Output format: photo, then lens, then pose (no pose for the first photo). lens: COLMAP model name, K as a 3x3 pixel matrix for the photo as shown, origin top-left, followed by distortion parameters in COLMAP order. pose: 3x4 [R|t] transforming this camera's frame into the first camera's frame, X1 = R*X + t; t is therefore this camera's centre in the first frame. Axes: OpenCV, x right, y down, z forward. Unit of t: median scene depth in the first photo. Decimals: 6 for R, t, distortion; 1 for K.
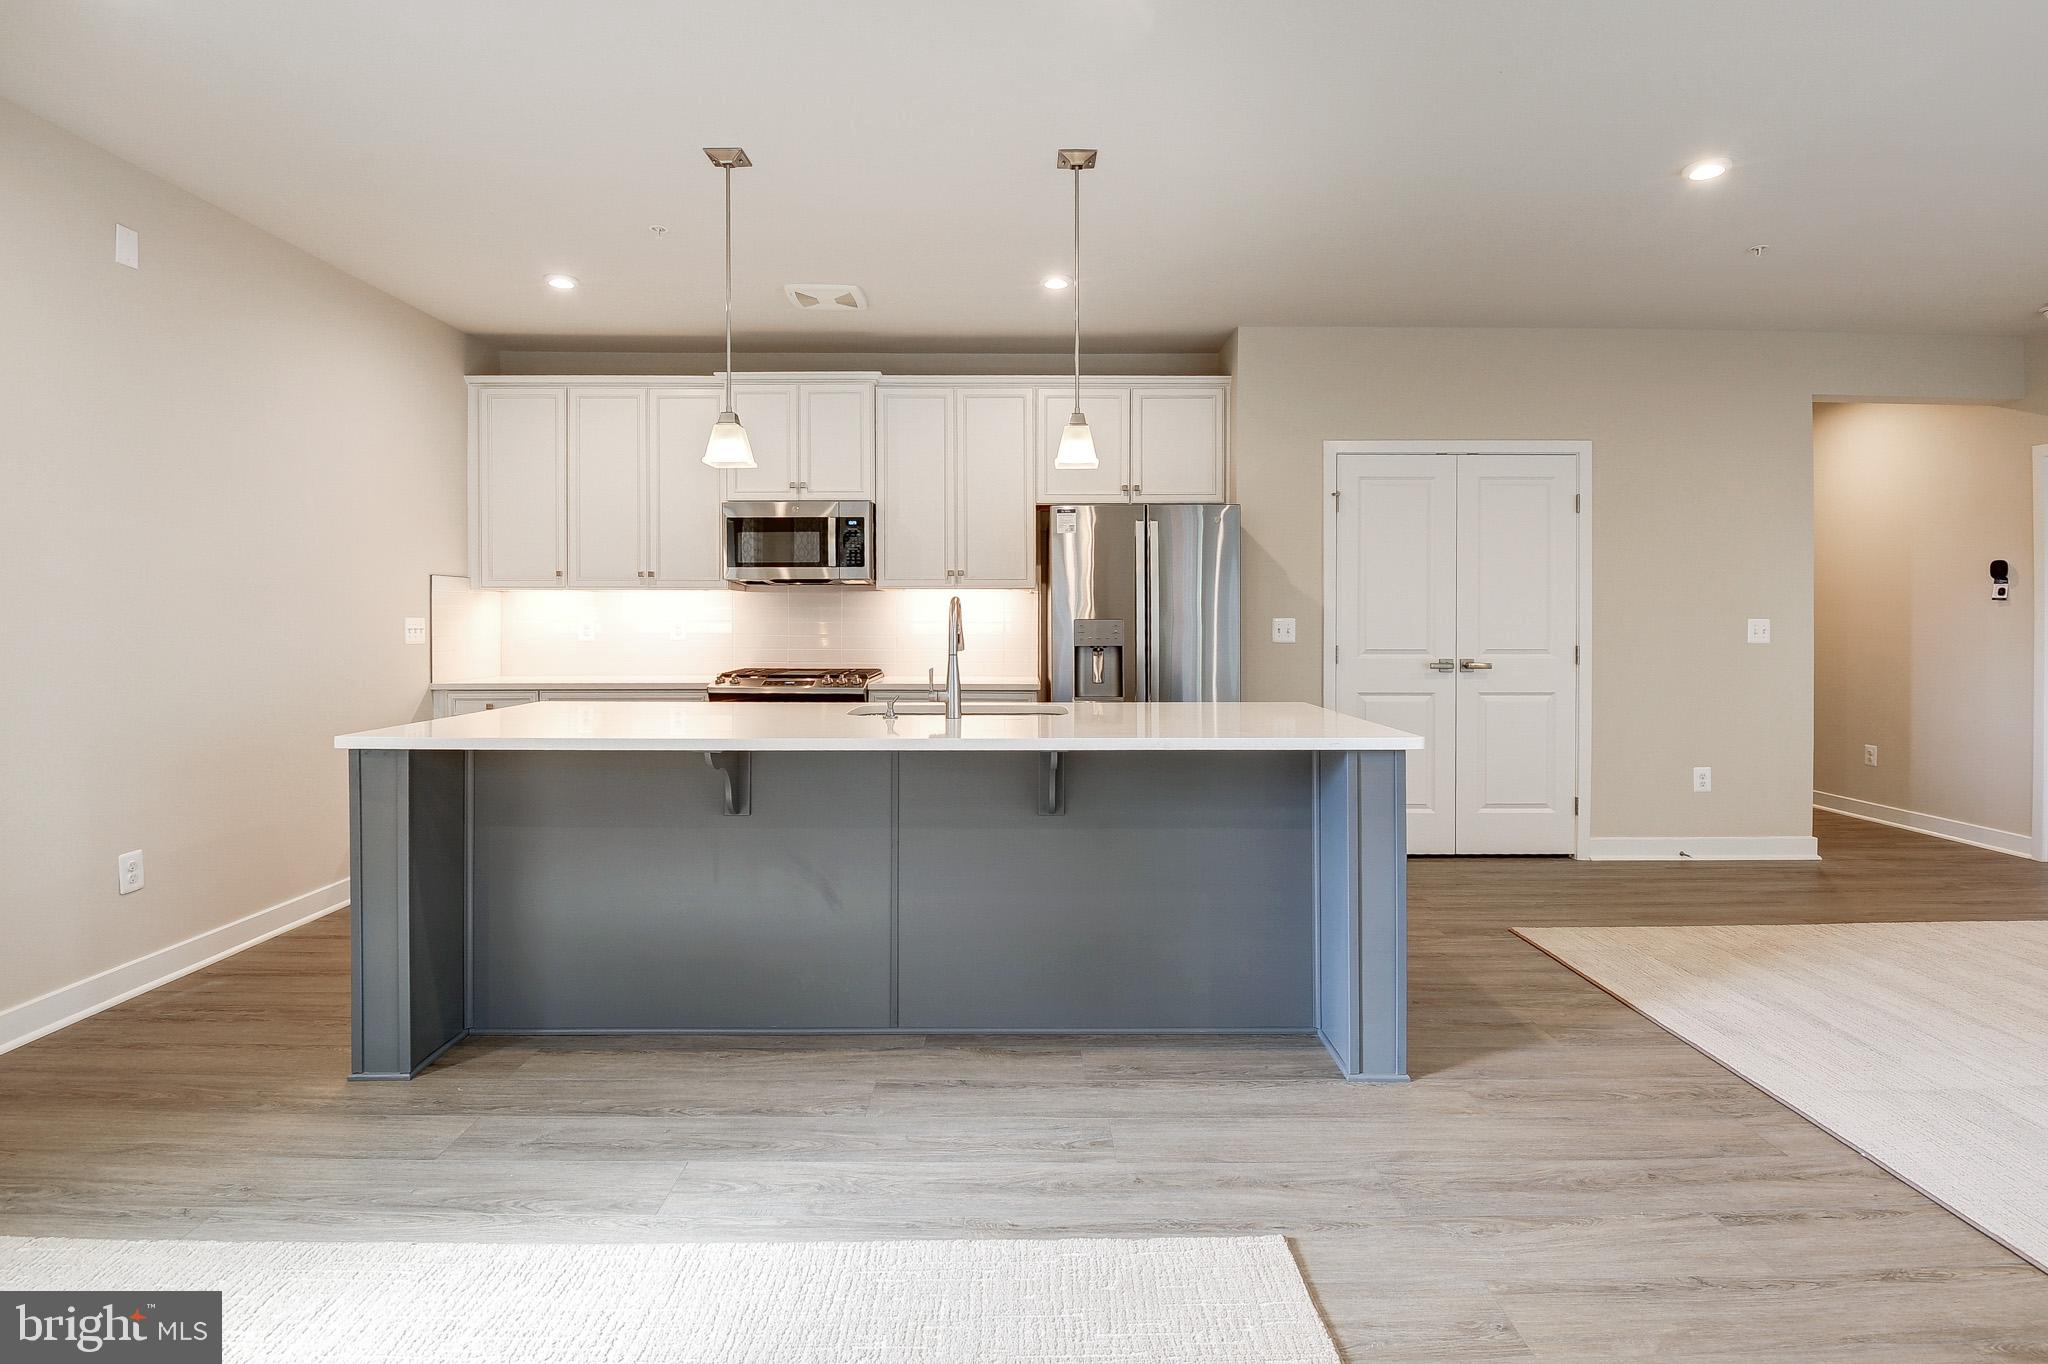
lens RADIAL K [[974.9, 0, 1034.3], [0, 974.9, 634.0], [0, 0, 1]] dist [0.012116, -0.024887]
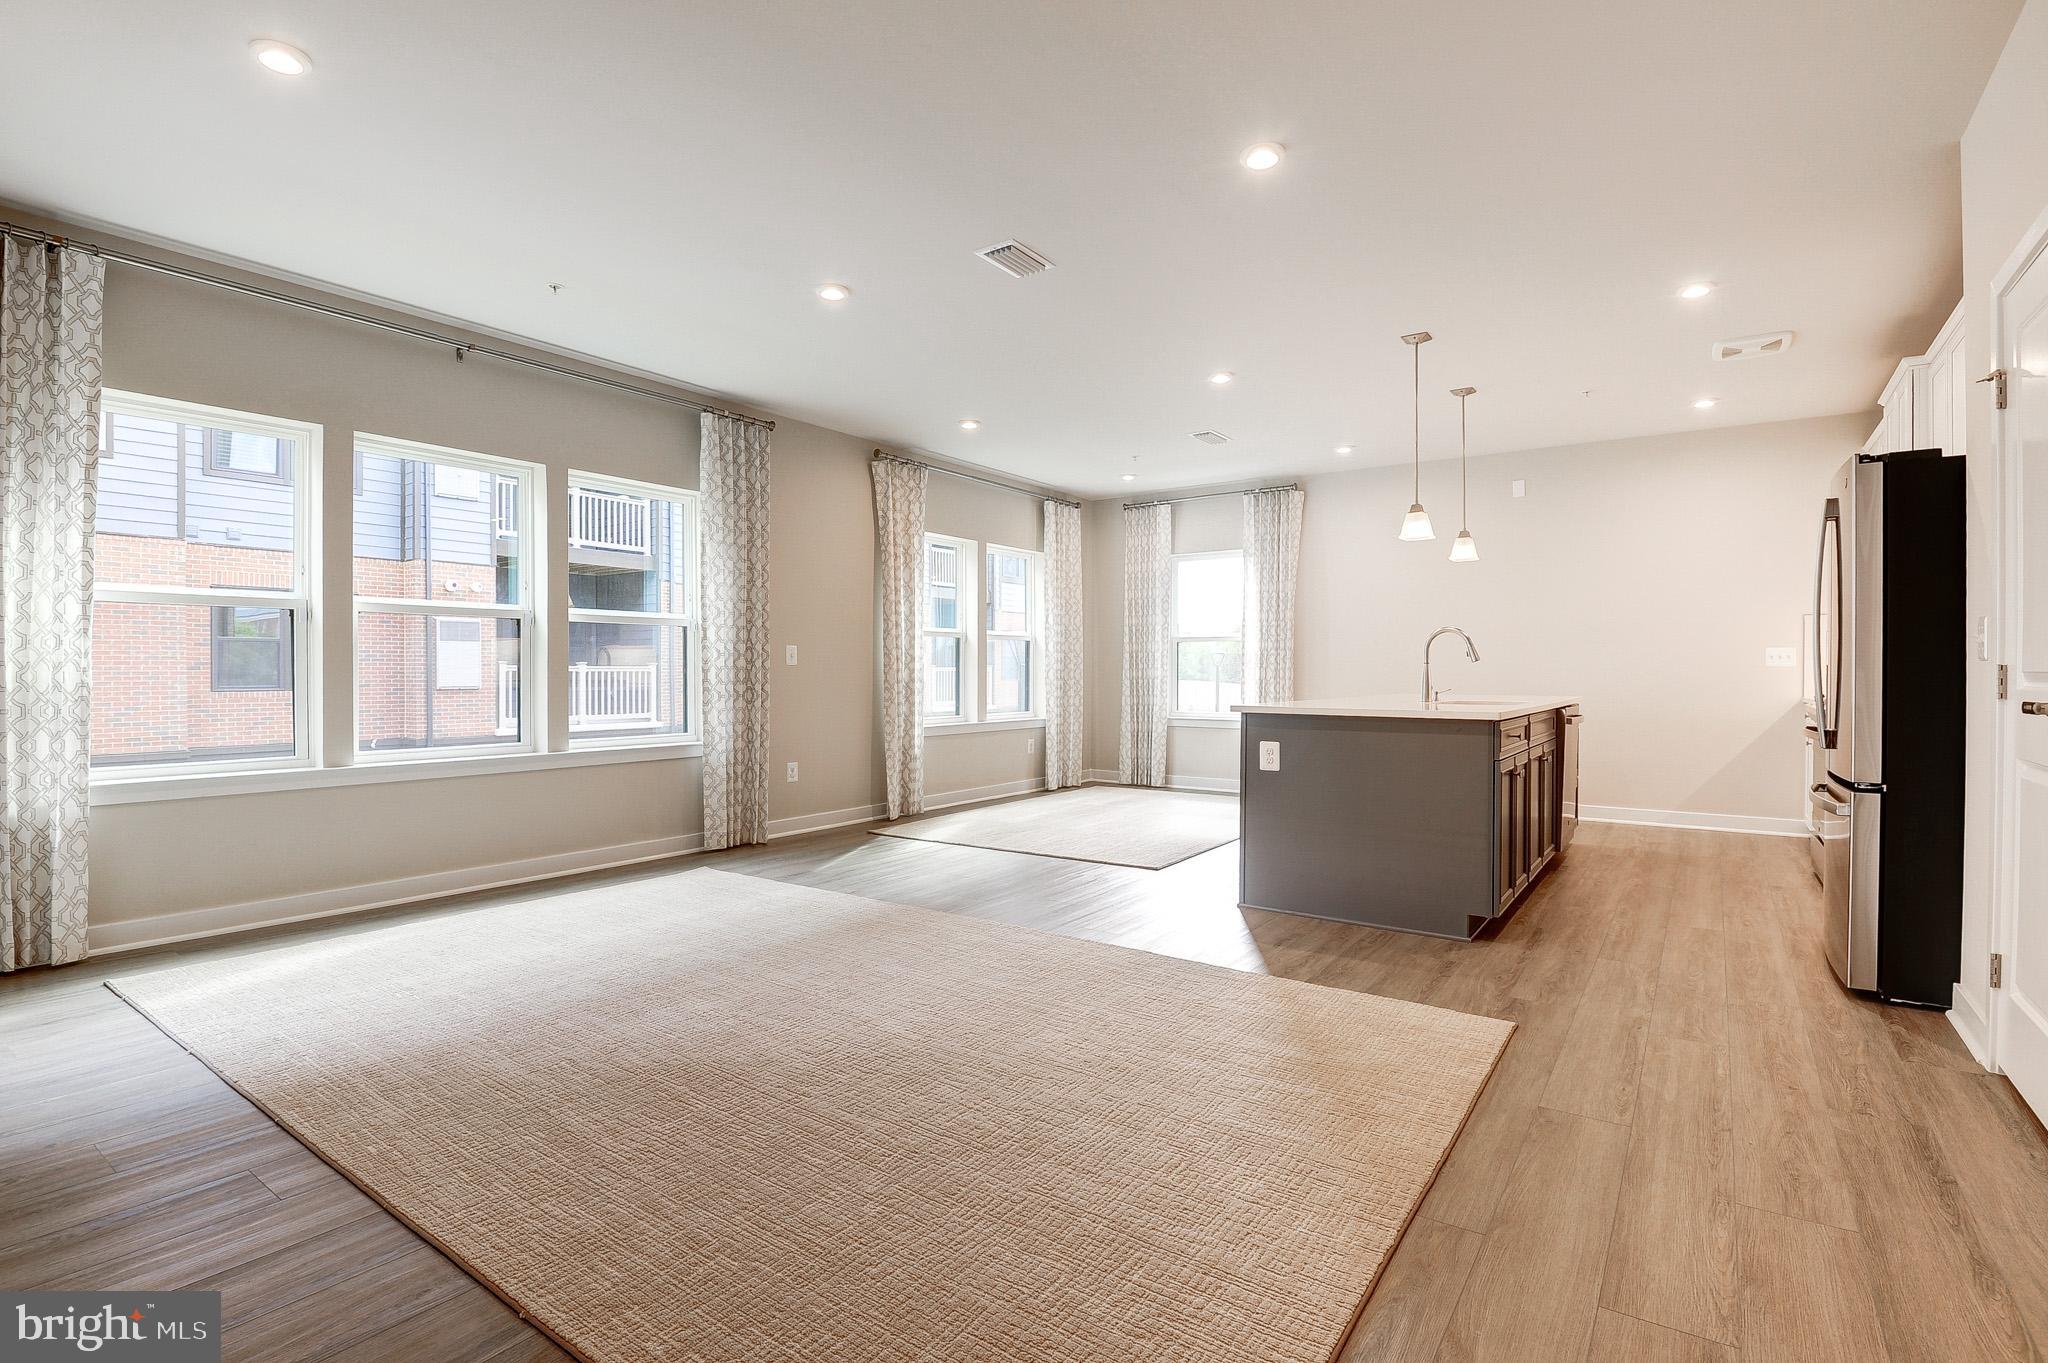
lens RADIAL K [[966.7, 0, 1027.7], [0, 966.7, 680.1], [0, 0, 1]] dist [0.003975, -0.025777]
pose [[-0.586292, 0.005722, -0.810080, 1.101398], [-0.014903, 0.999730, 0.017848, 0.020403], [0.809963, 0.022537, -0.586048, 0.944719]]
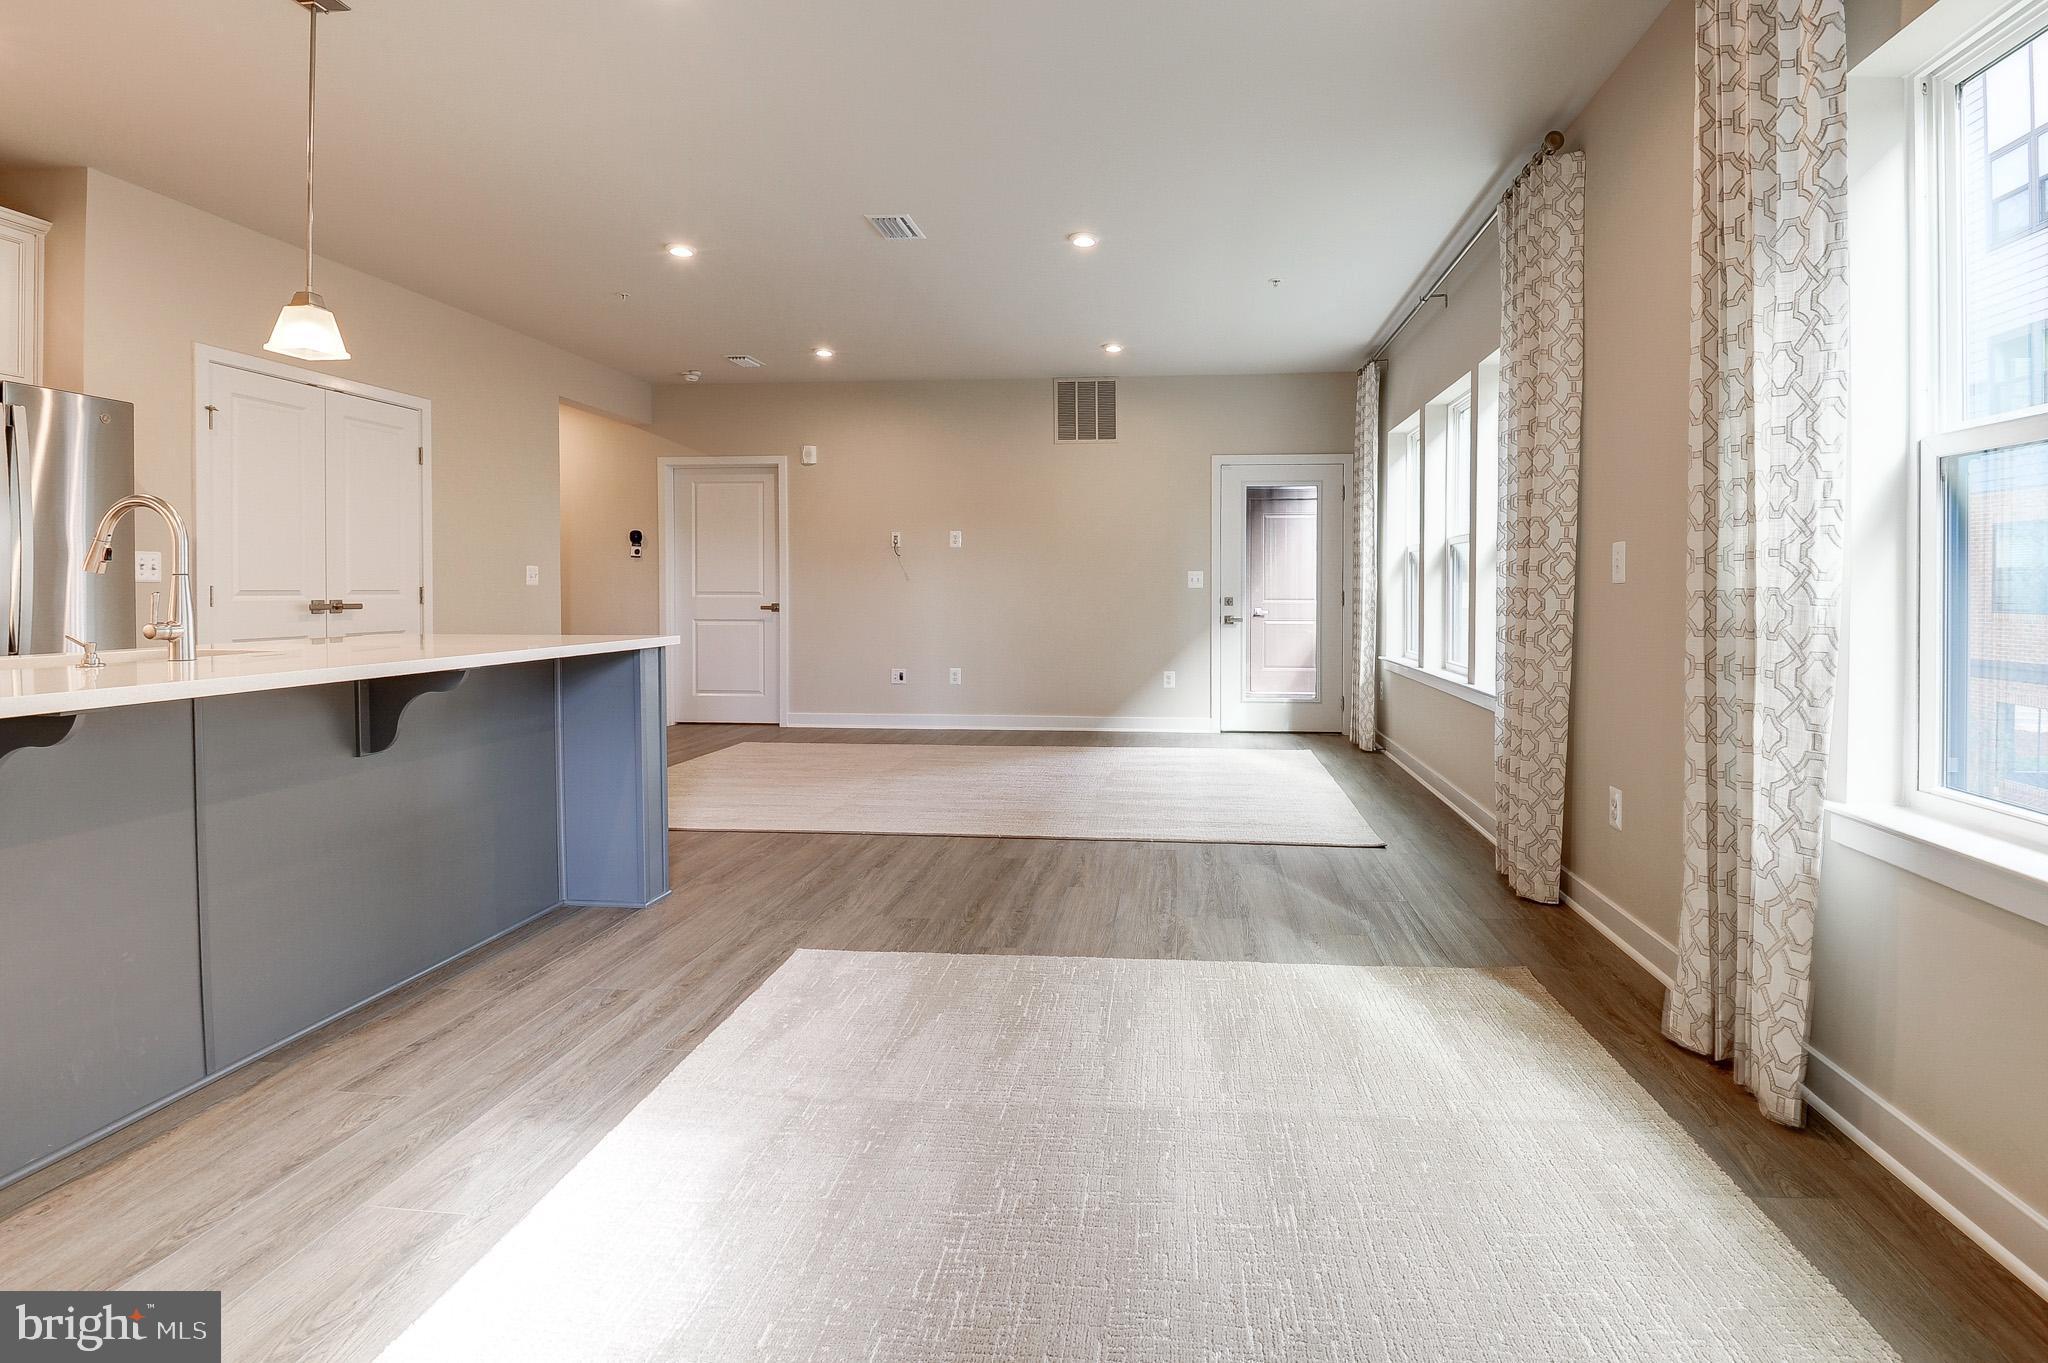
lens RADIAL K [[986.9, 0, 1082.2], [0, 986.9, 606.0], [0, 0, 1]] dist [0.000632, -0.017519]
pose [[0.108715, -0.016468, 0.993937, -0.493975], [0.013117, 0.999799, 0.015130, 0.029095], [-0.993986, 0.011393, 0.108909, 0.161696]]
